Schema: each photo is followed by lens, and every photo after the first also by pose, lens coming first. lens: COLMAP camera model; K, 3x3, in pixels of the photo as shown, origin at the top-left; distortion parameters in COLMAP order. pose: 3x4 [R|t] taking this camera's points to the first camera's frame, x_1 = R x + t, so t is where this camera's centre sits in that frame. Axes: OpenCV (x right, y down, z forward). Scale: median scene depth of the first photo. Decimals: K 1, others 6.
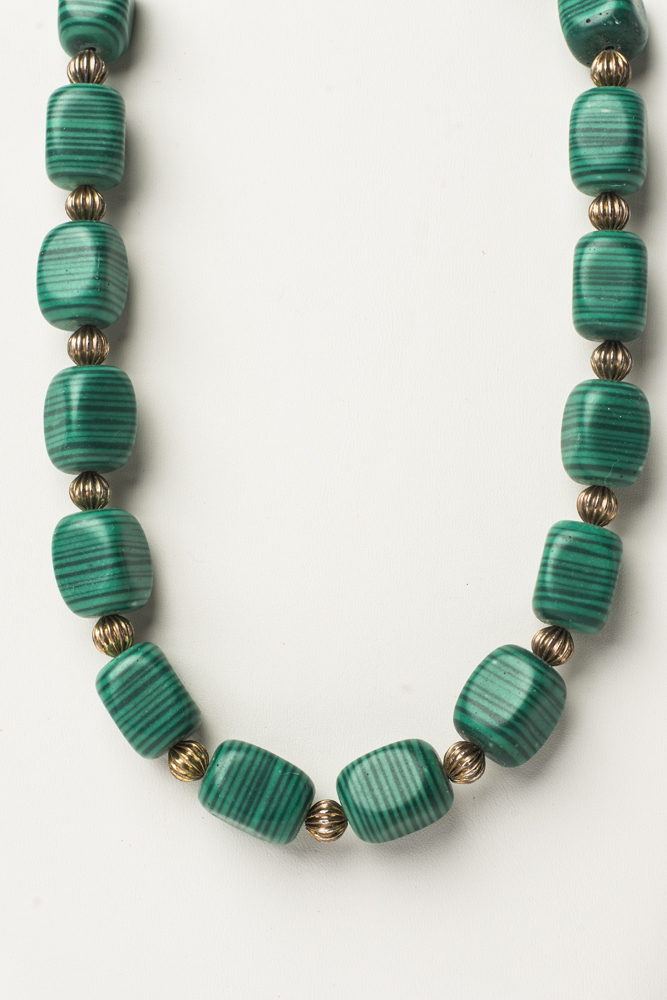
lens RADIAL K [[2333.4, 0, 332.6], [0, 2333.4, 500.8], [0, 0, 1]] dist [-0.151566, 0.000000]
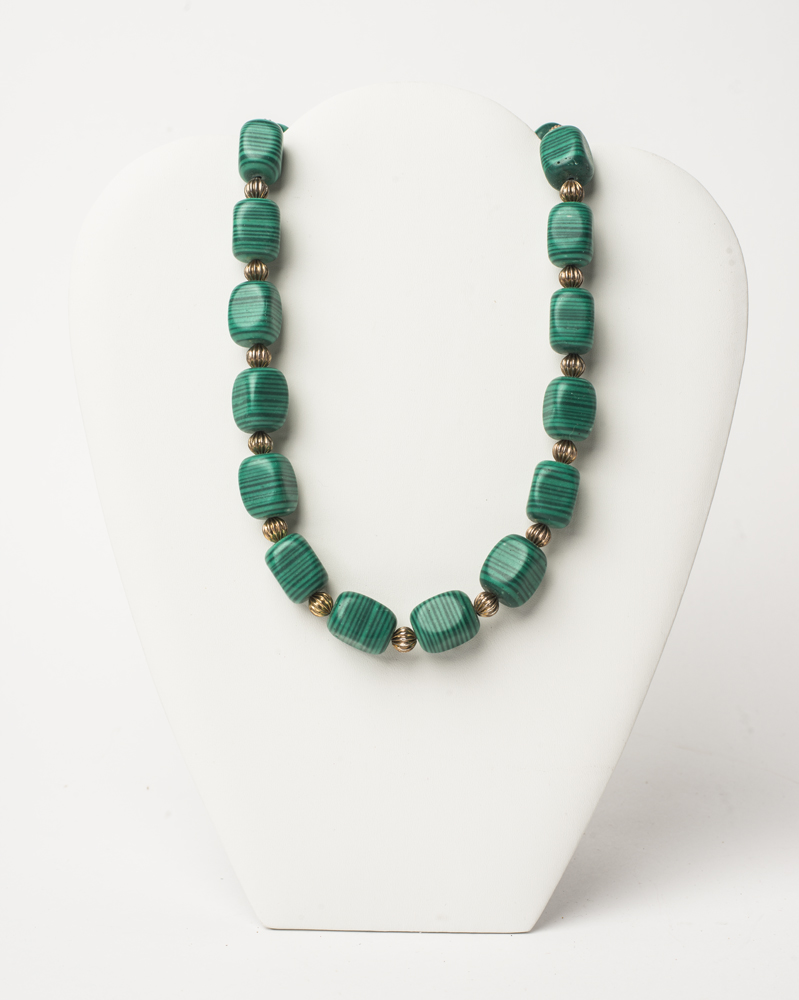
lens RADIAL K [[1726.9, 0, 400.4], [0, 1726.9, 499.9], [0, 0, 1]] dist [-0.153690, 0.000000]
pose [[0.999285, -0.000445, 0.037809, -0.051443], [0.000684, 0.999980, -0.006306, 0.044552], [-0.037805, 0.006328, 0.999265, -0.234794]]
